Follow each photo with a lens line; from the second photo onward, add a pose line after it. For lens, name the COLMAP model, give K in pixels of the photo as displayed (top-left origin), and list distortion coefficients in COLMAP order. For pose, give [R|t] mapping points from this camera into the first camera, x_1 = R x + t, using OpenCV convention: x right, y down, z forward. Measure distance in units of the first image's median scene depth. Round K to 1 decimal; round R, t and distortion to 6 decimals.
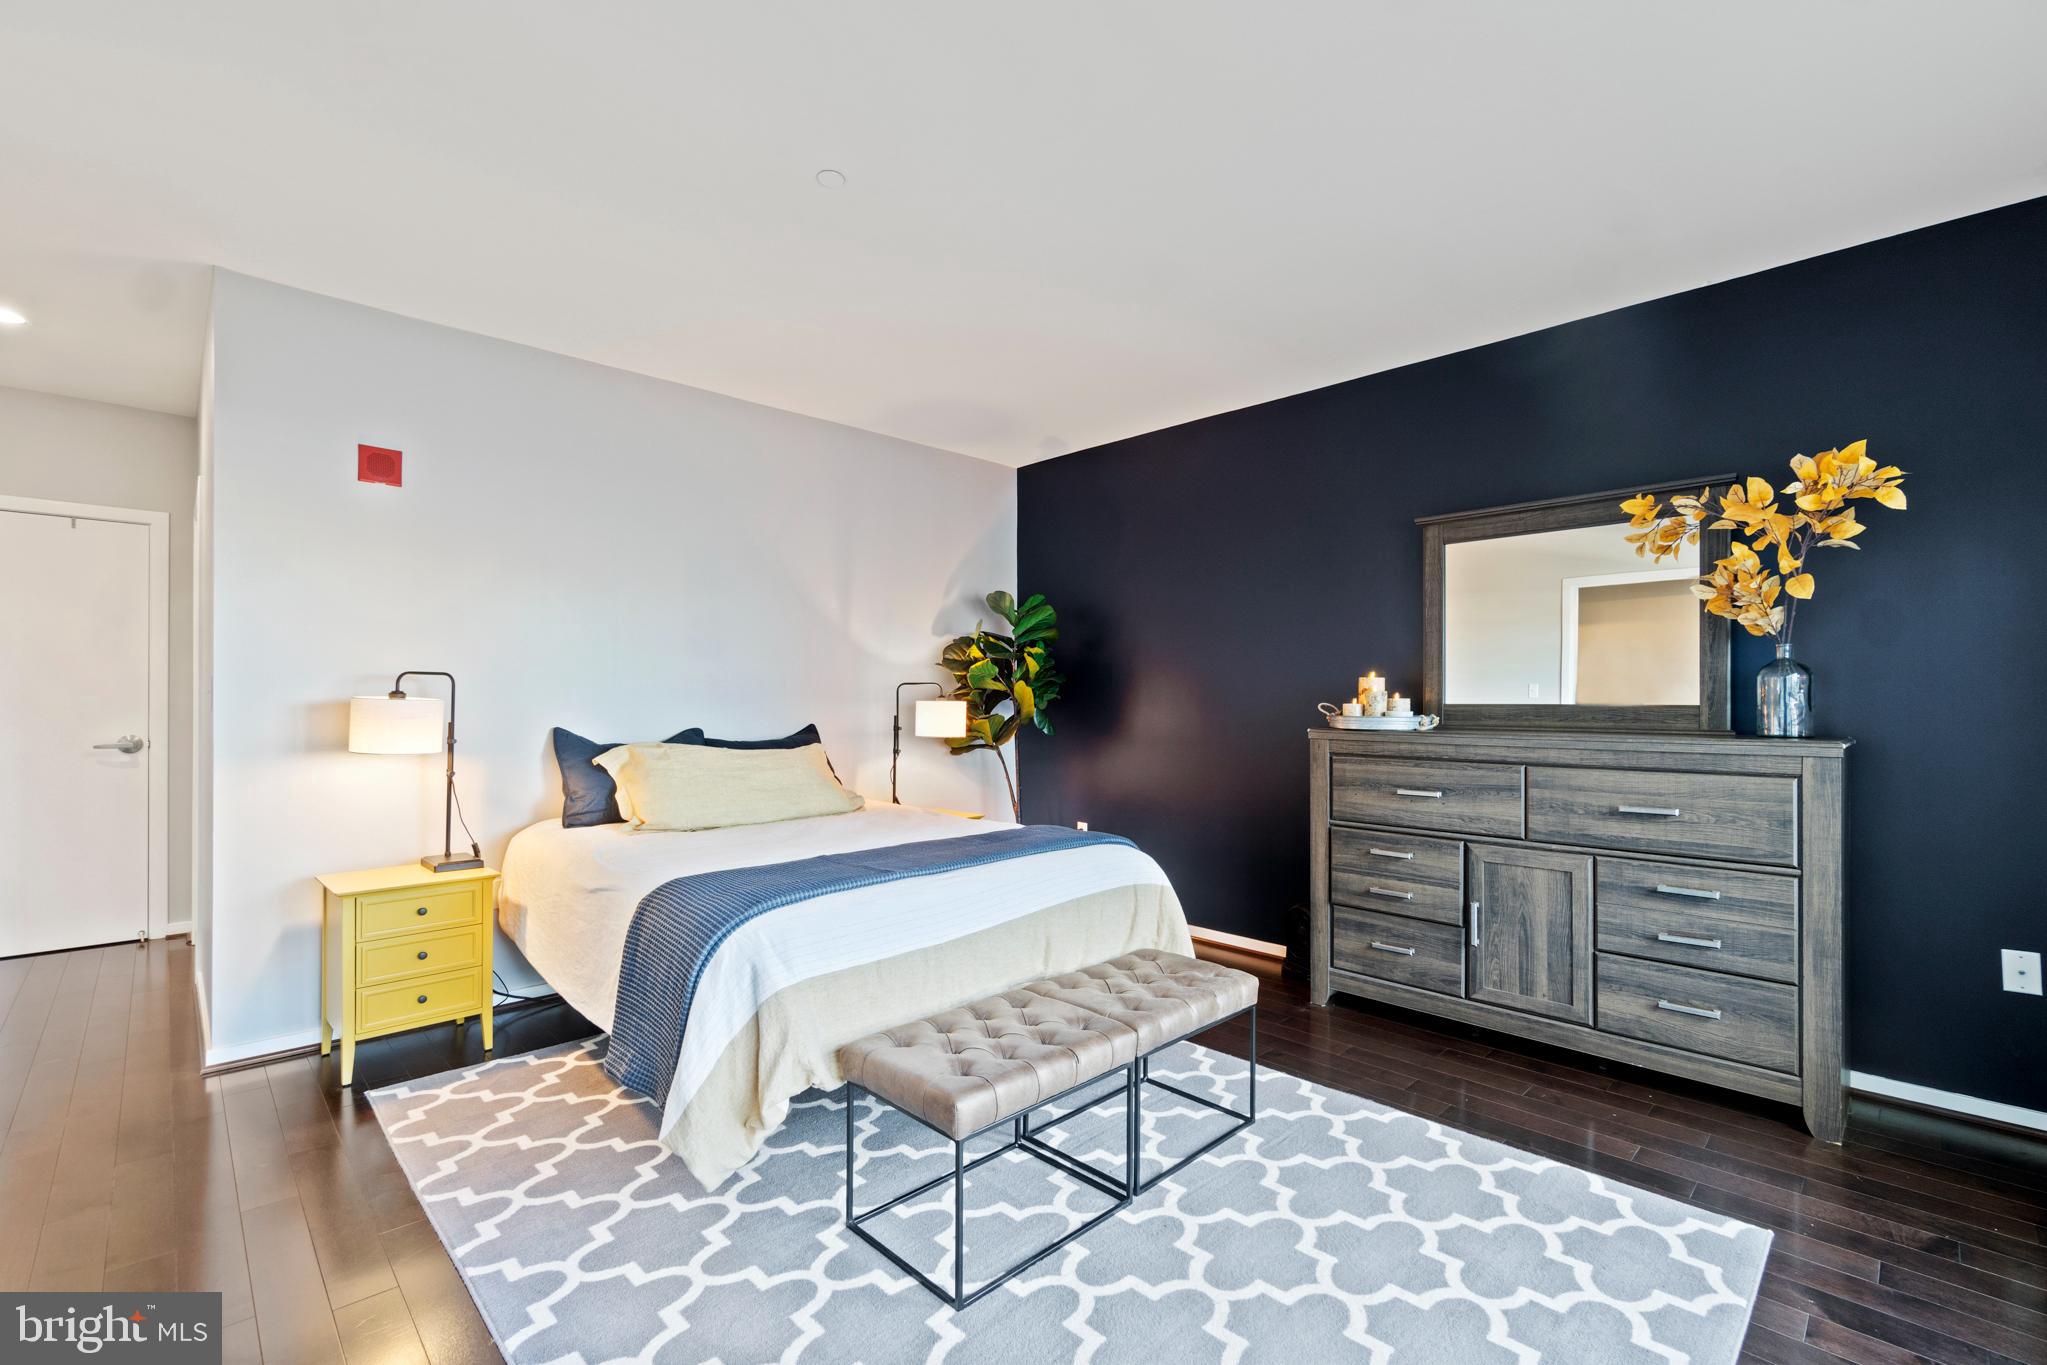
lens RADIAL K [[878.5, 0, 1023.7], [0, 878.5, 691.2], [0, 0, 1]] dist [-0.005531, 0.001486]
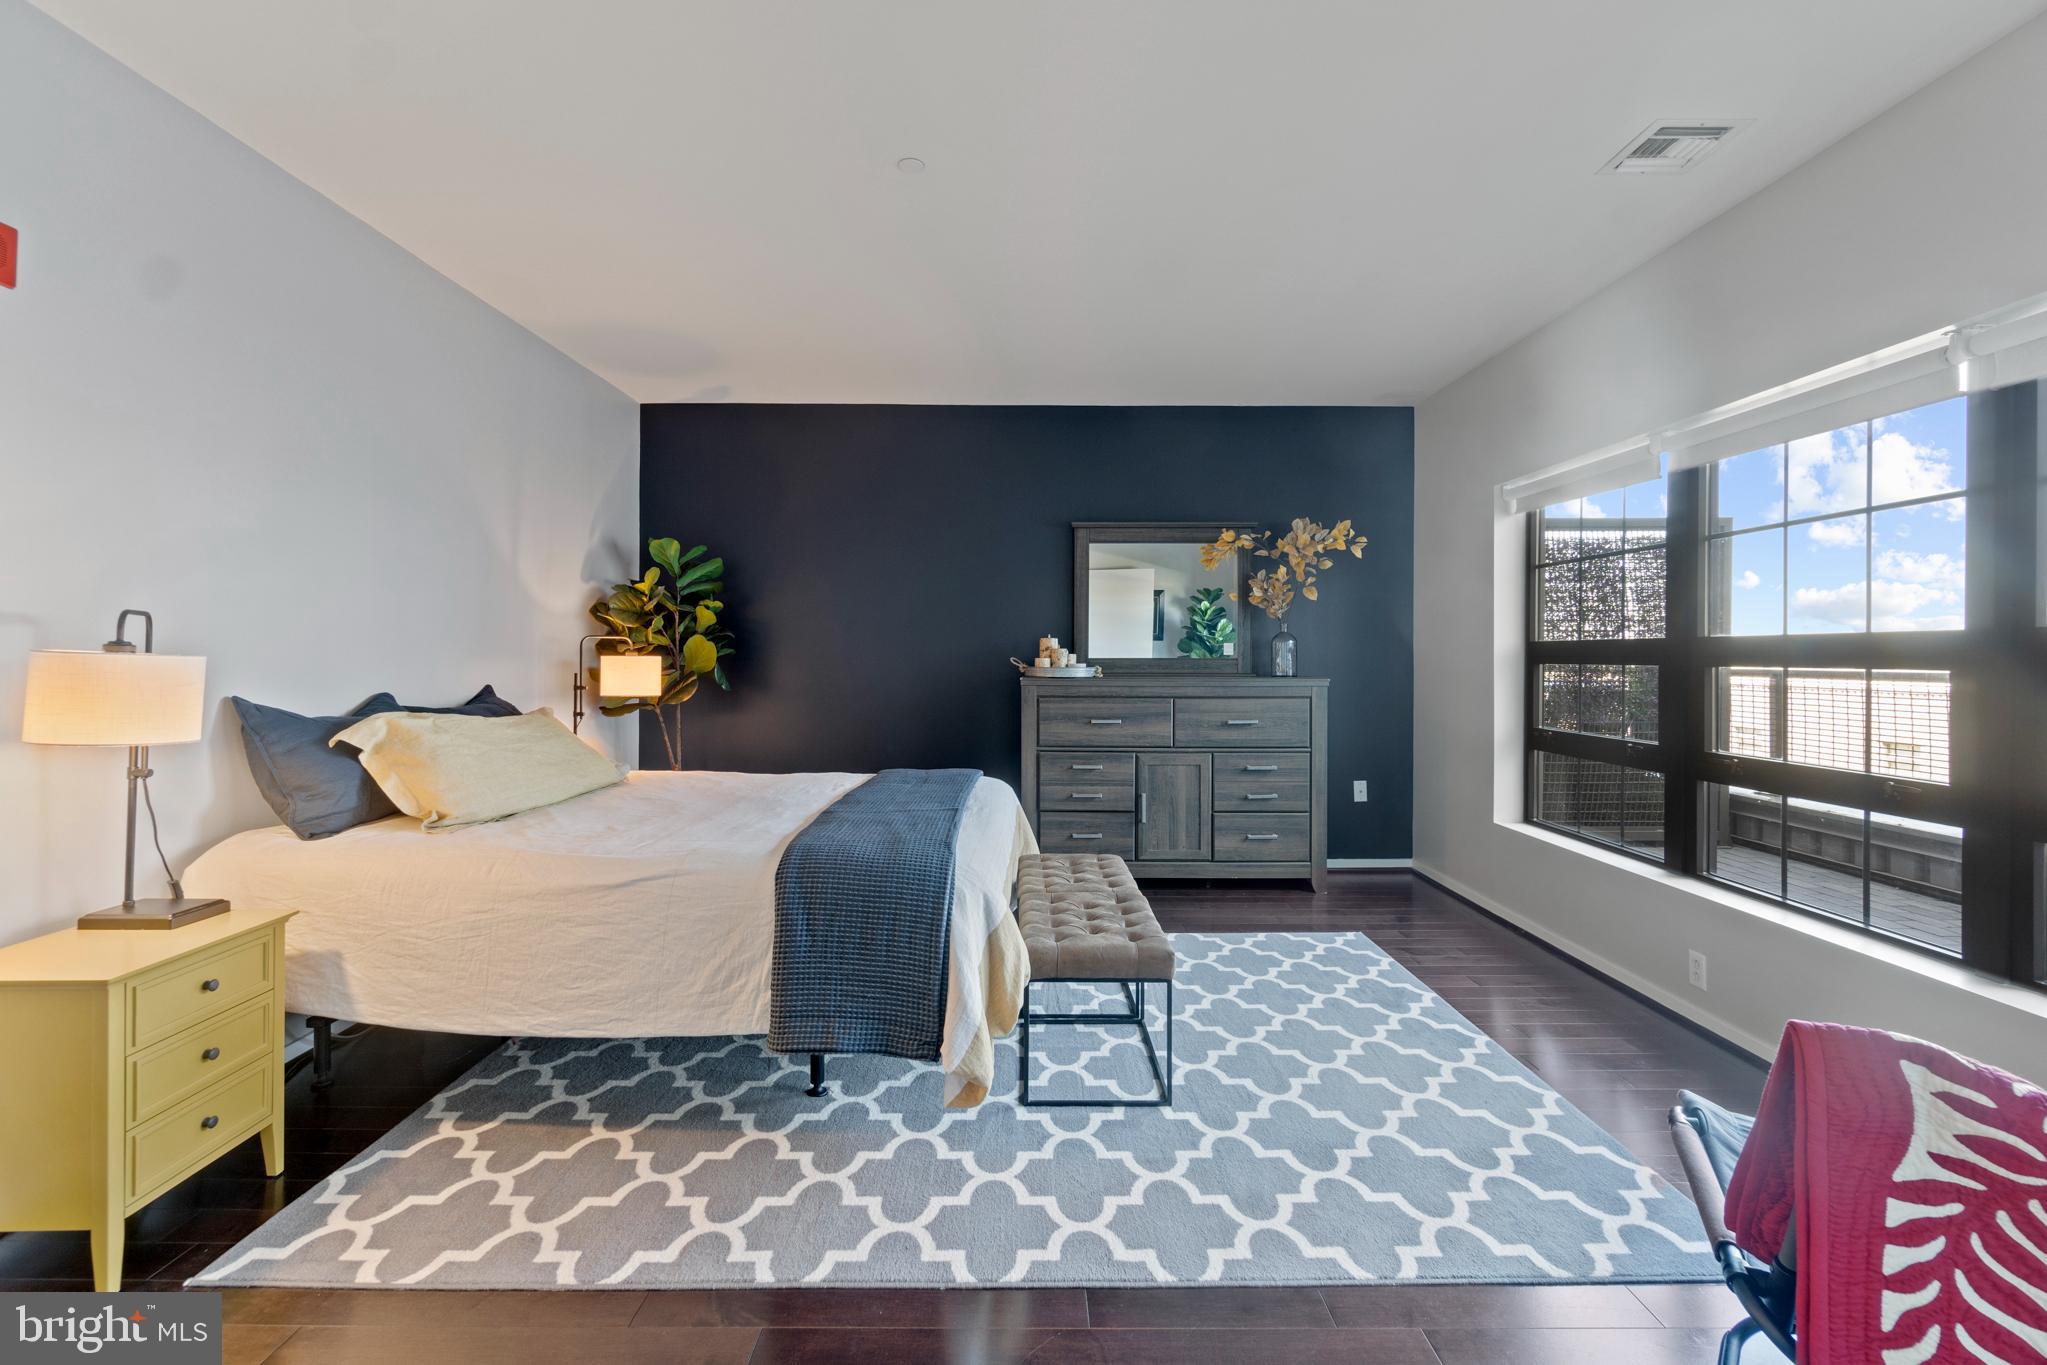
lens RADIAL K [[878.5, 0, 1013.5], [0, 878.5, 645.4], [0, 0, 1]] dist [-0.005531, 0.001486]
pose [[0.702618, 0.008030, 0.711522, -0.715879], [-0.007909, 0.999963, -0.003476, 0.000541], [-0.711524, -0.003185, 0.702655, 0.130385]]
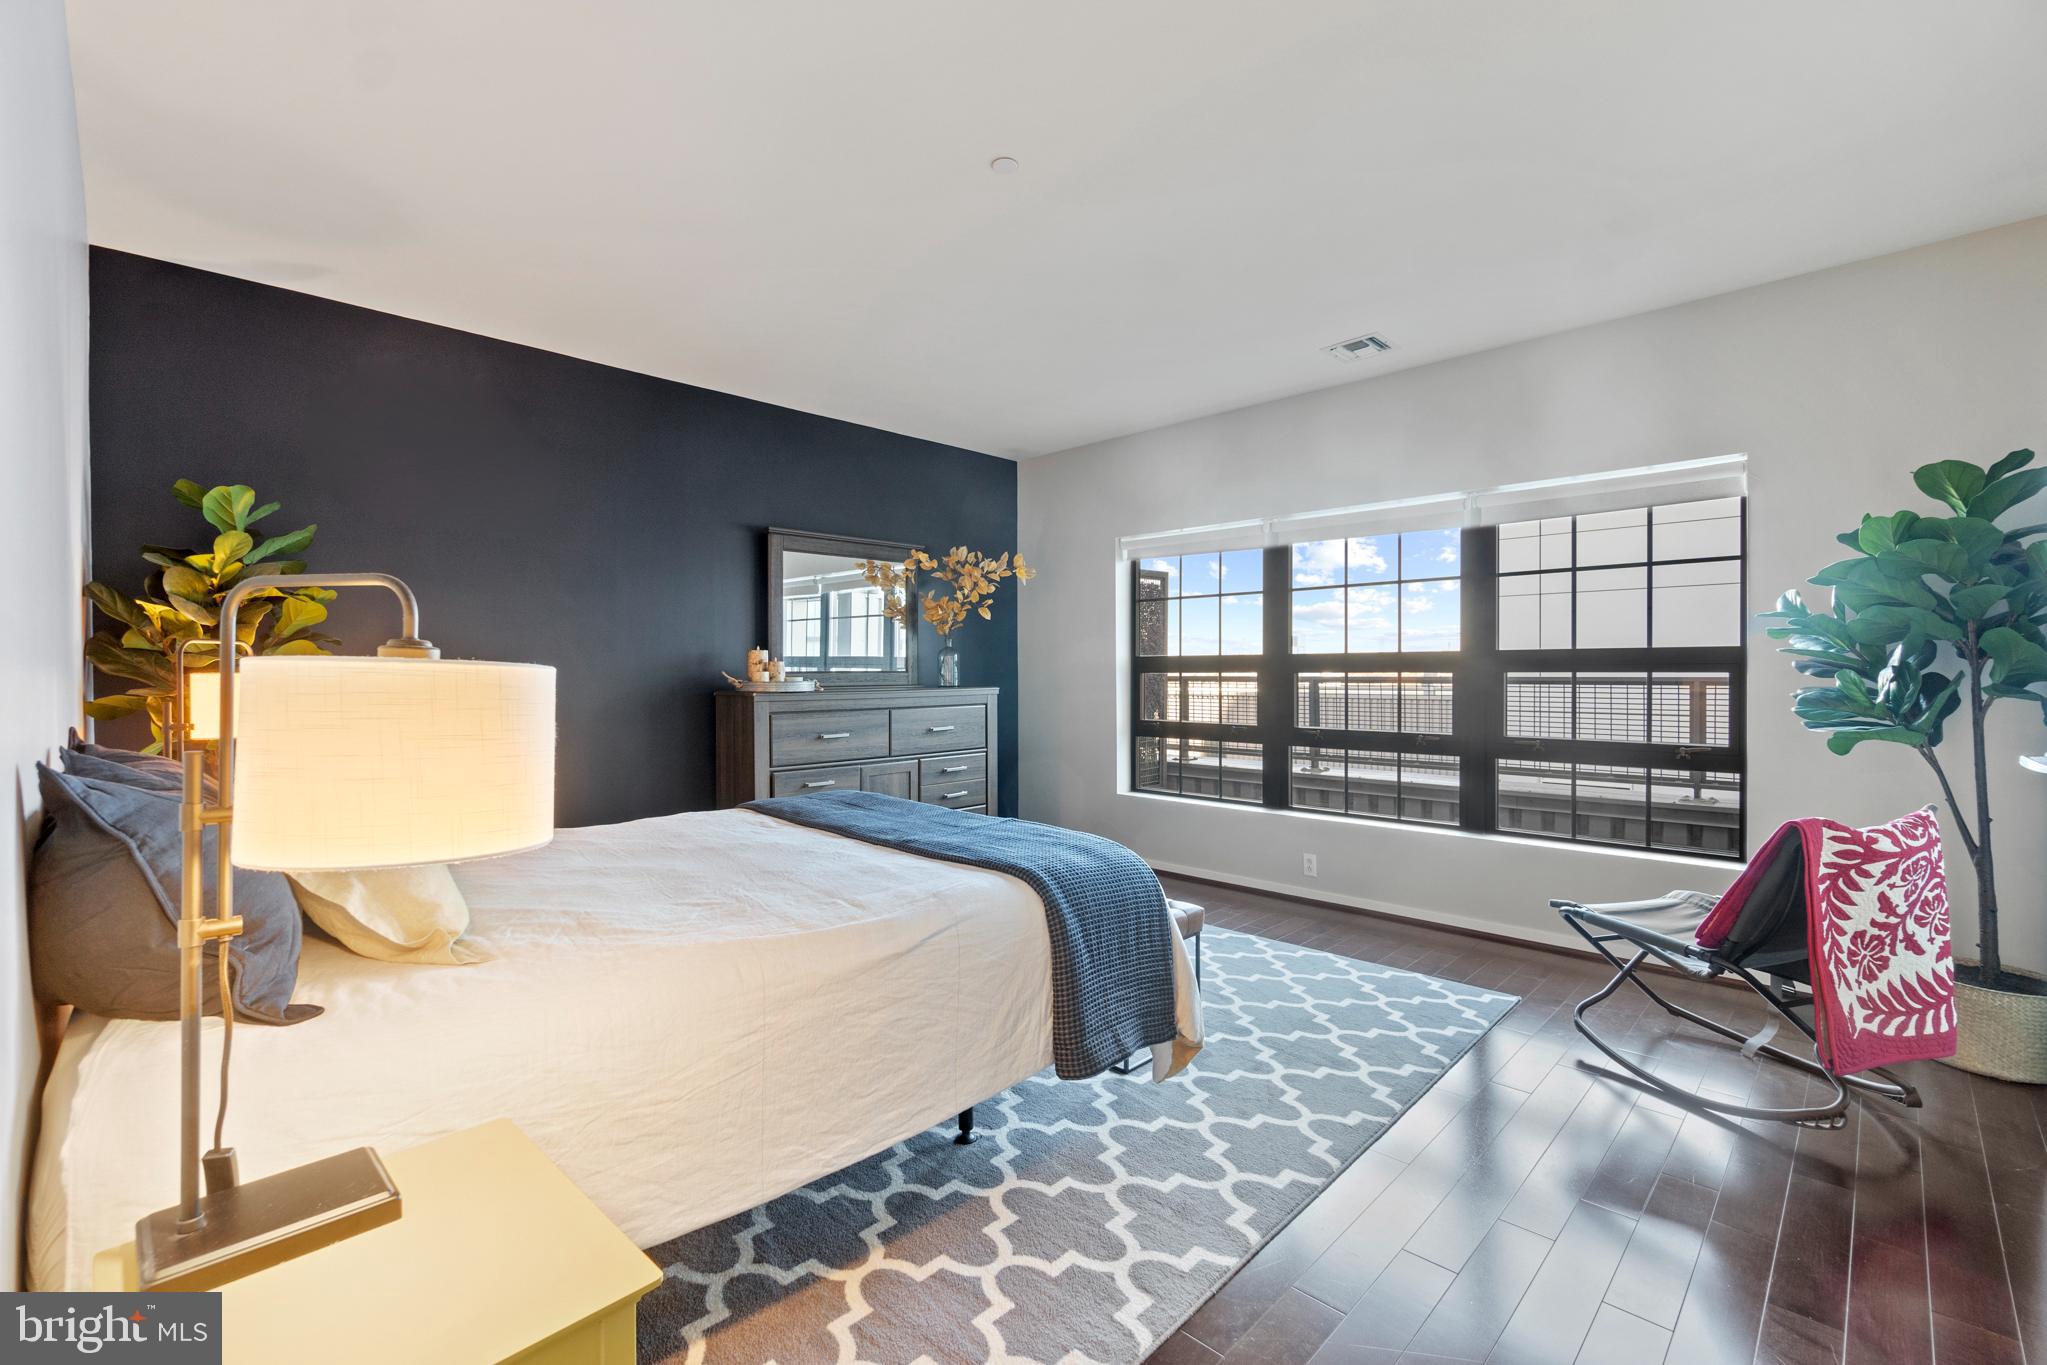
lens RADIAL K [[878.5, 0, 1005.5], [0, 878.5, 669.0], [0, 0, 1]] dist [-0.005531, 0.001486]
pose [[-0.004471, -0.001273, 0.999989, -1.017408], [-0.005536, 0.999984, 0.001248, 0.009120], [-0.999975, -0.005530, -0.004478, 0.808887]]
